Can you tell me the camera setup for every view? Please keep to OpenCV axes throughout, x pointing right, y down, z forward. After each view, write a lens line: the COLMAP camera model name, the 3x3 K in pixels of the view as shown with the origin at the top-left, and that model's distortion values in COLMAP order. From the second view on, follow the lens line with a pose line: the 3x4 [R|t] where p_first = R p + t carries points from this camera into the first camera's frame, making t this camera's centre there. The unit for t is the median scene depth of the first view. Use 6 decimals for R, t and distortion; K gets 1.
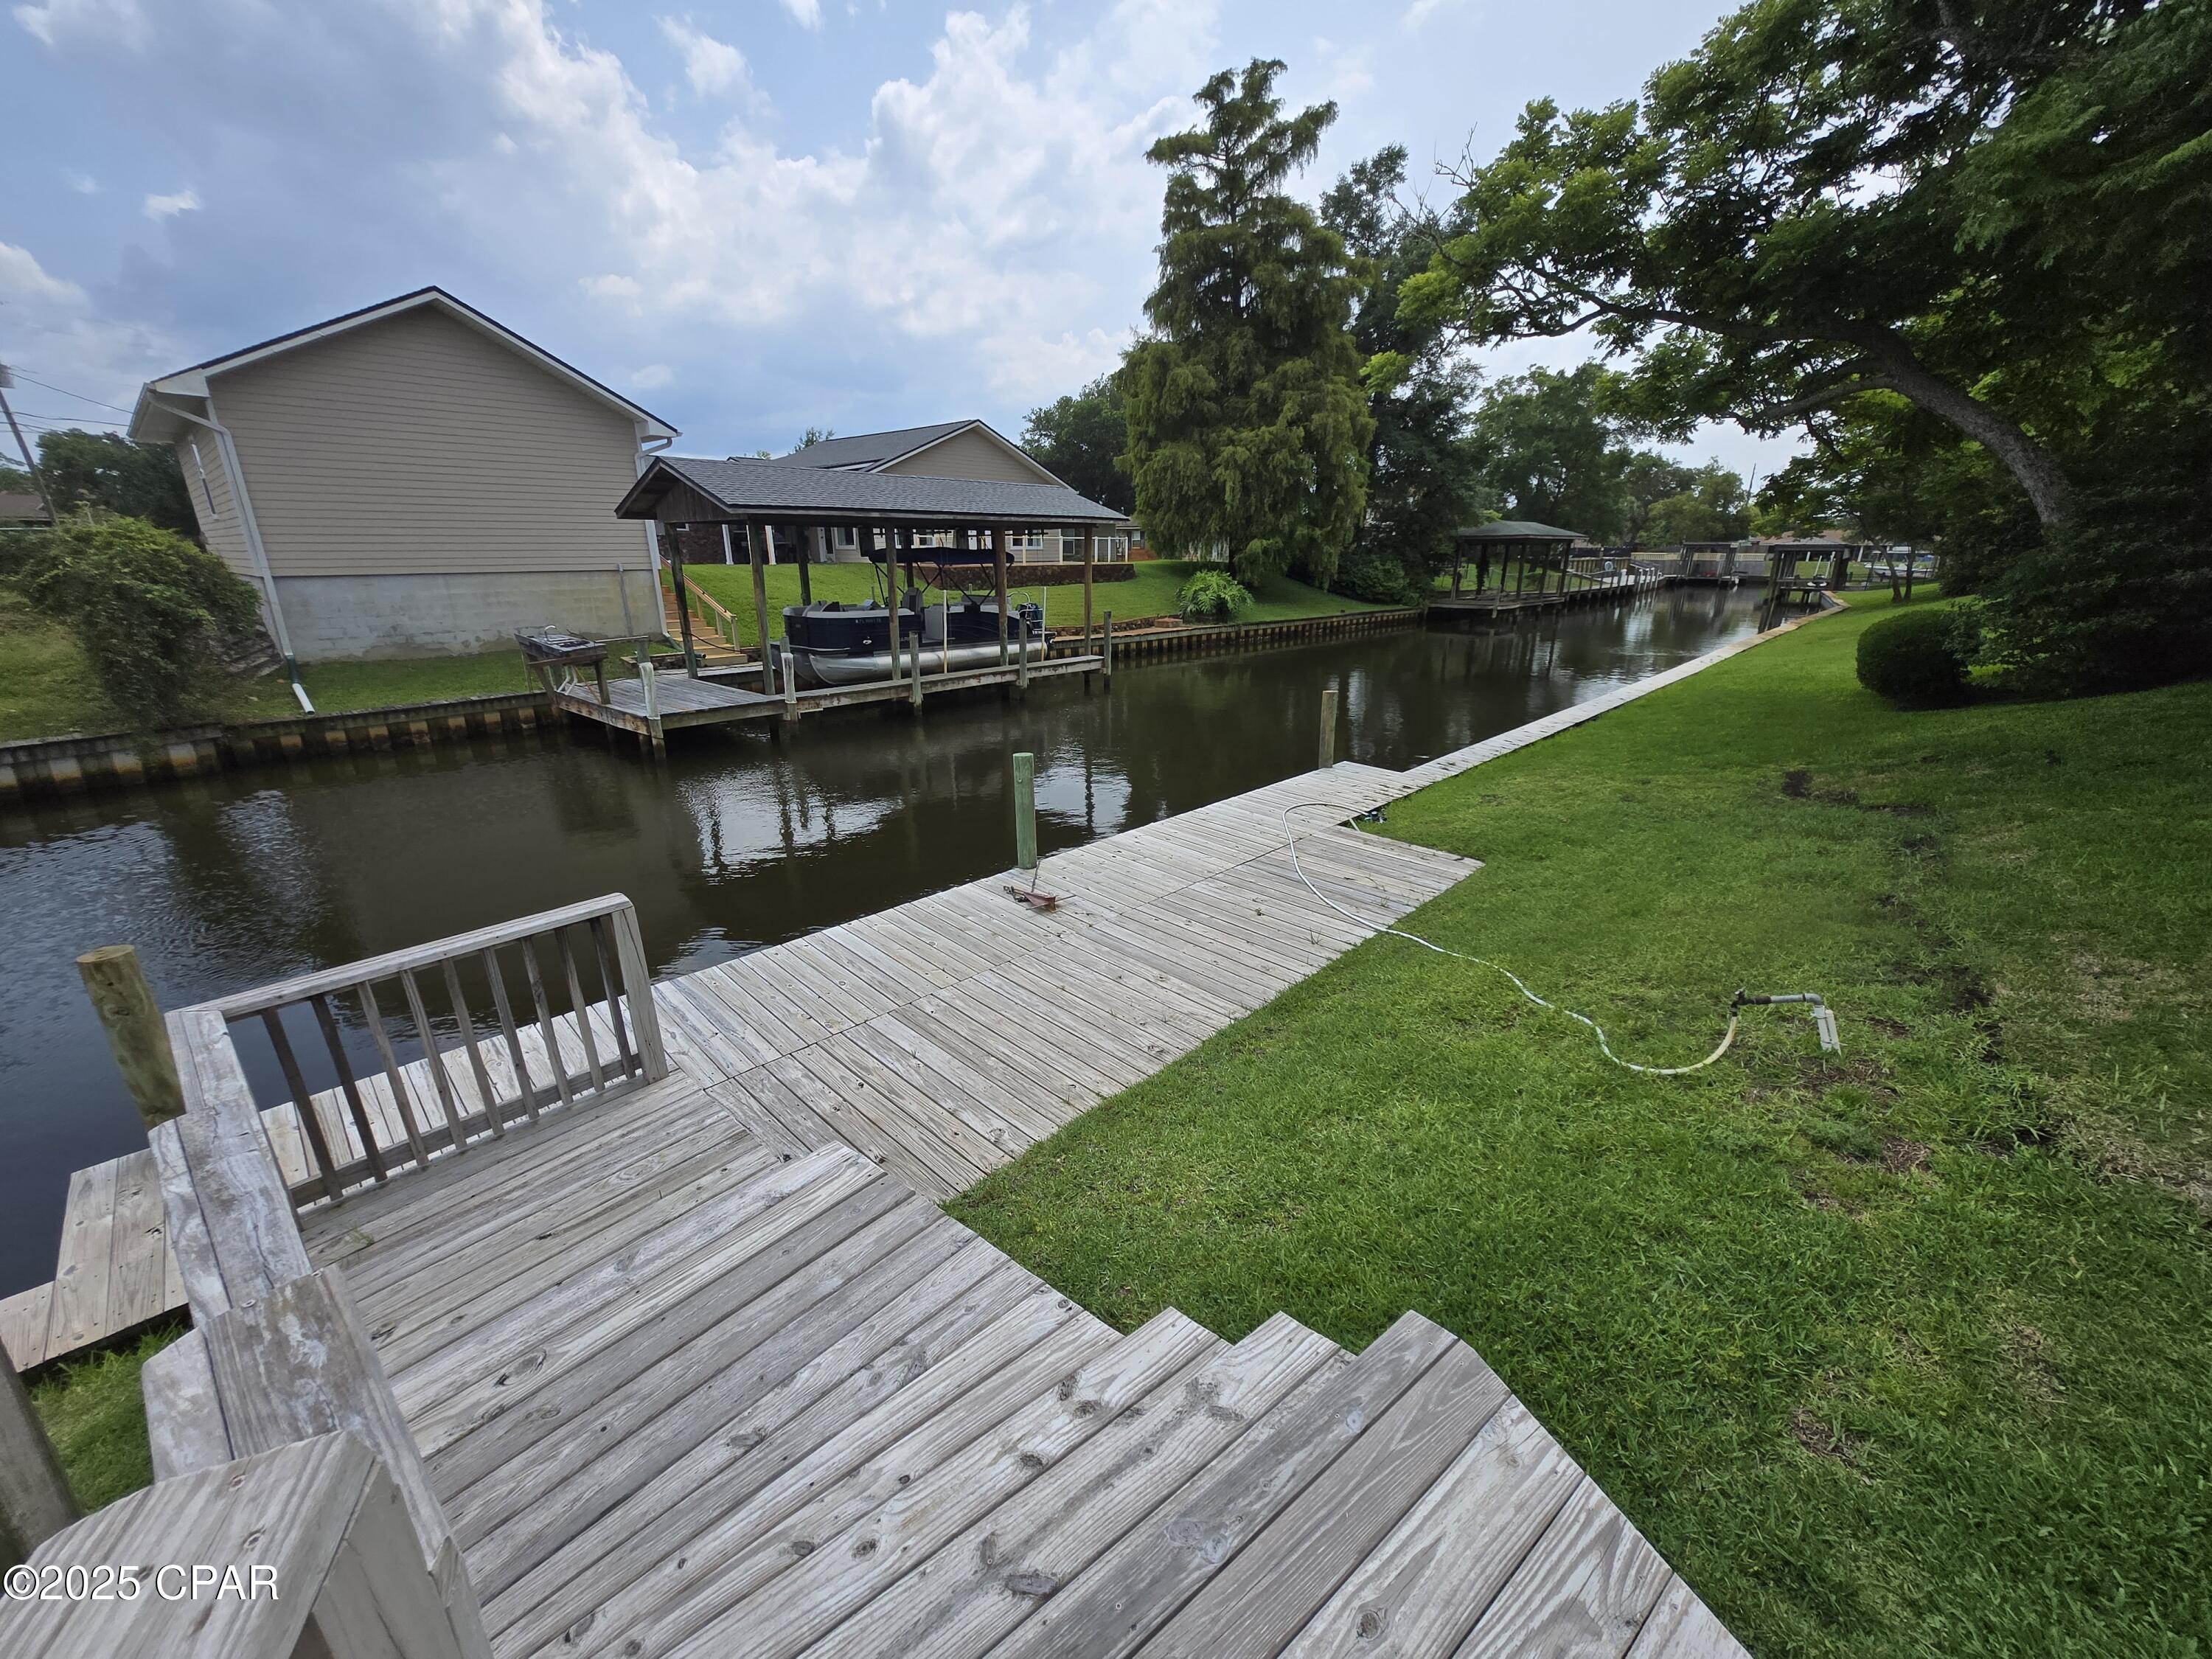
lens RADIAL K [[833.0, 0, 1115.4], [0, 833.0, 833.6], [0, 0, 1]] dist [-0.005468, -0.000647]
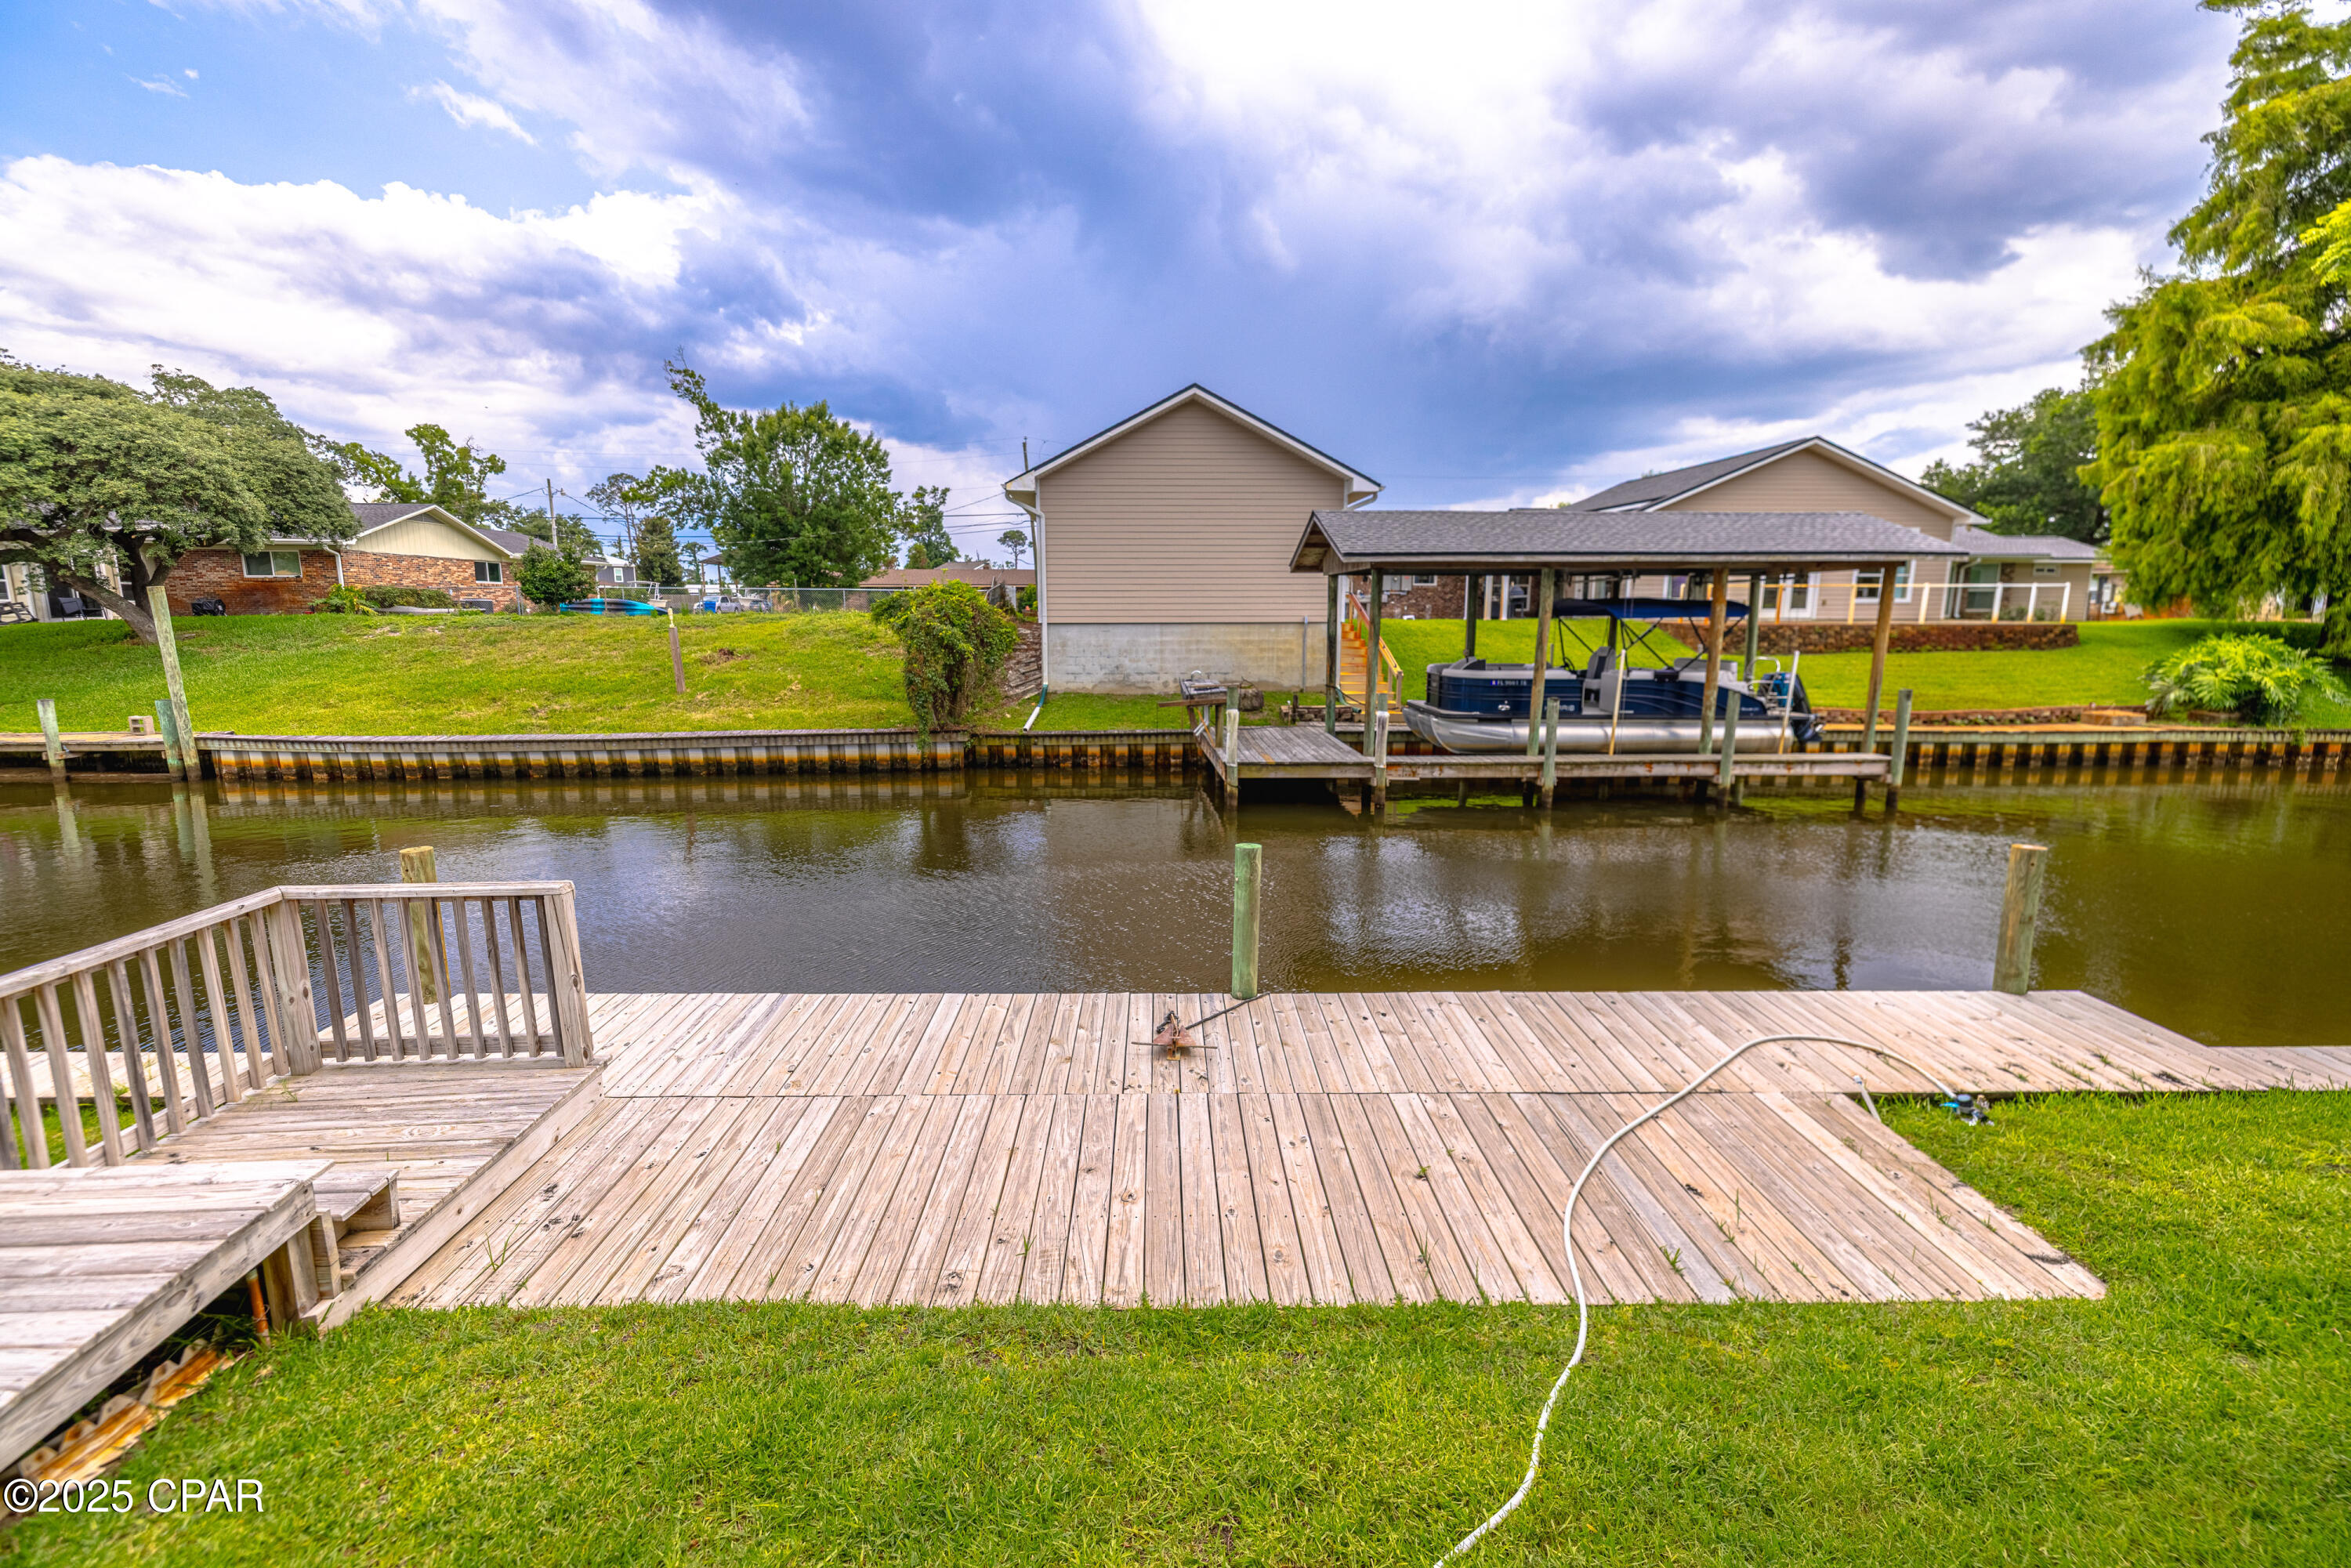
lens RADIAL K [[969.3, 0, 1173.8], [0, 969.3, 784.4], [0, 0, 1]] dist [-0.003738, -0.000680]
pose [[0.706577, 0.123749, -0.696731, 0.071202], [-0.225043, 0.972770, -0.055446, -0.013675], [0.670898, 0.195972, 0.715186, 0.050184]]
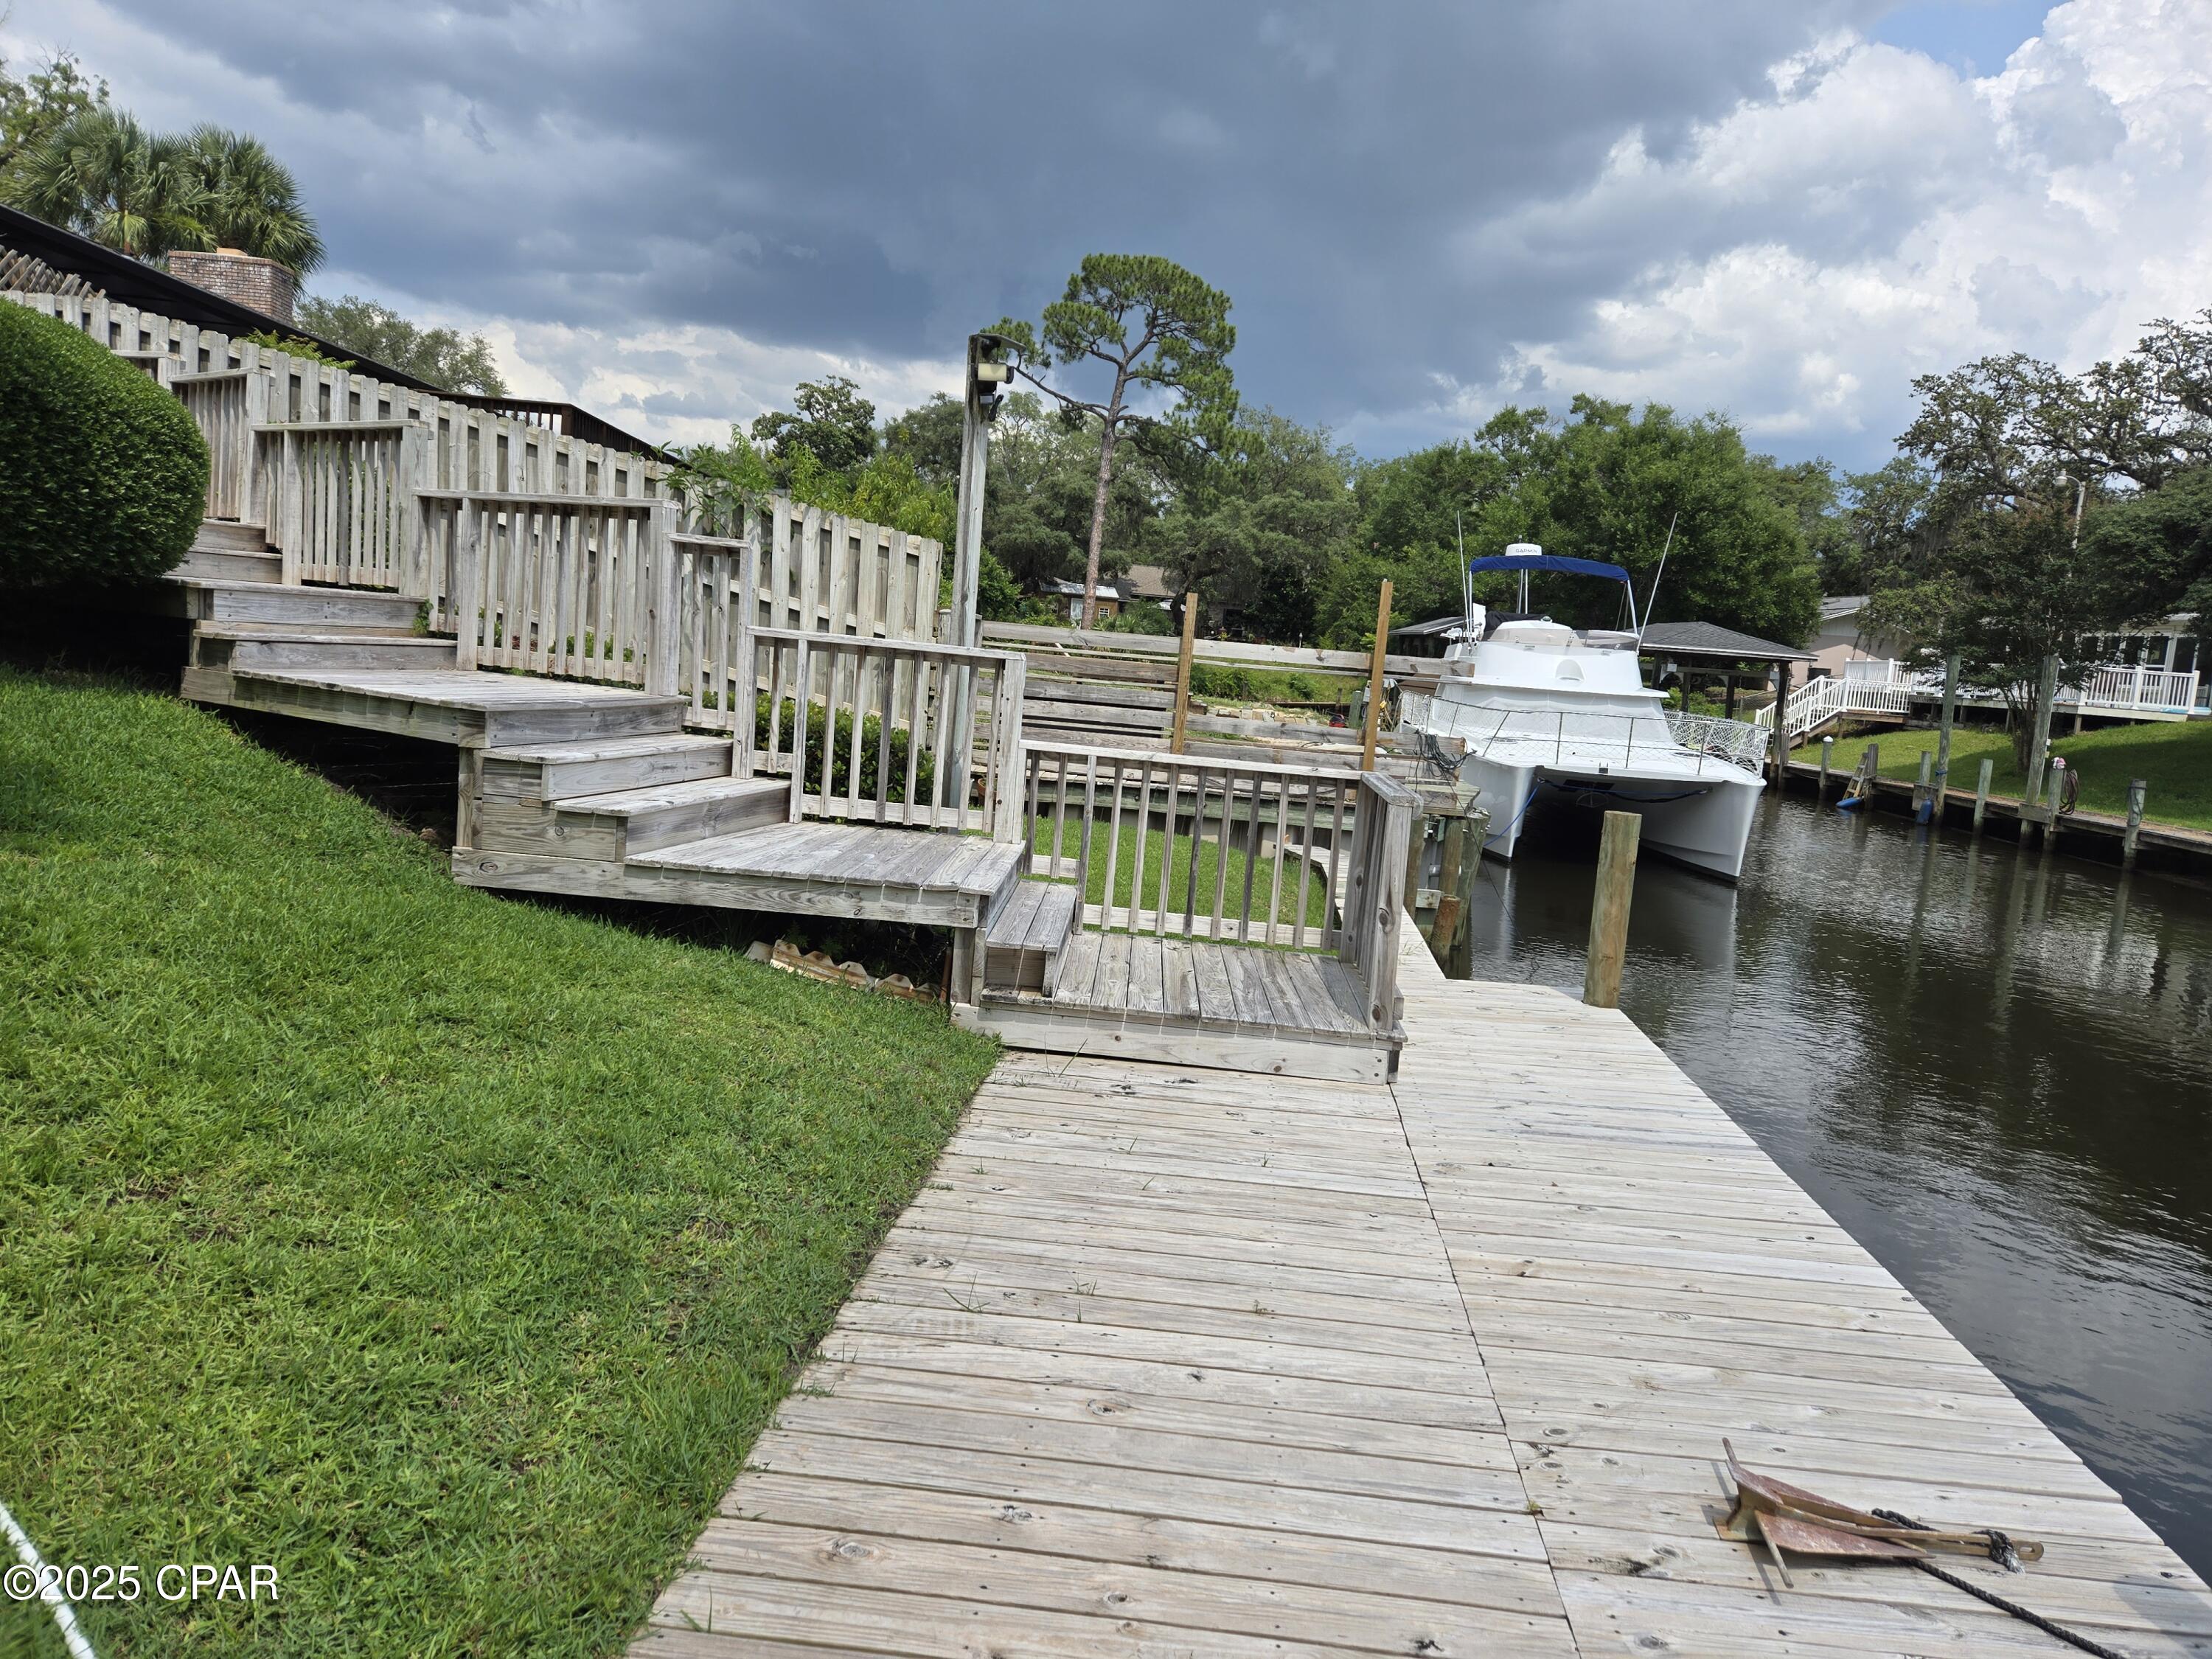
lens RADIAL K [[1430.0, 0, 1122.5], [0, 1430.0, 832.7], [0, 0, 1]] dist [0.023196, -0.007961]
pose [[-0.766911, 0.021632, -0.641389, 0.051499], [-0.277175, 0.890243, 0.361444, -0.030915], [0.578811, 0.454972, -0.676741, 0.160742]]
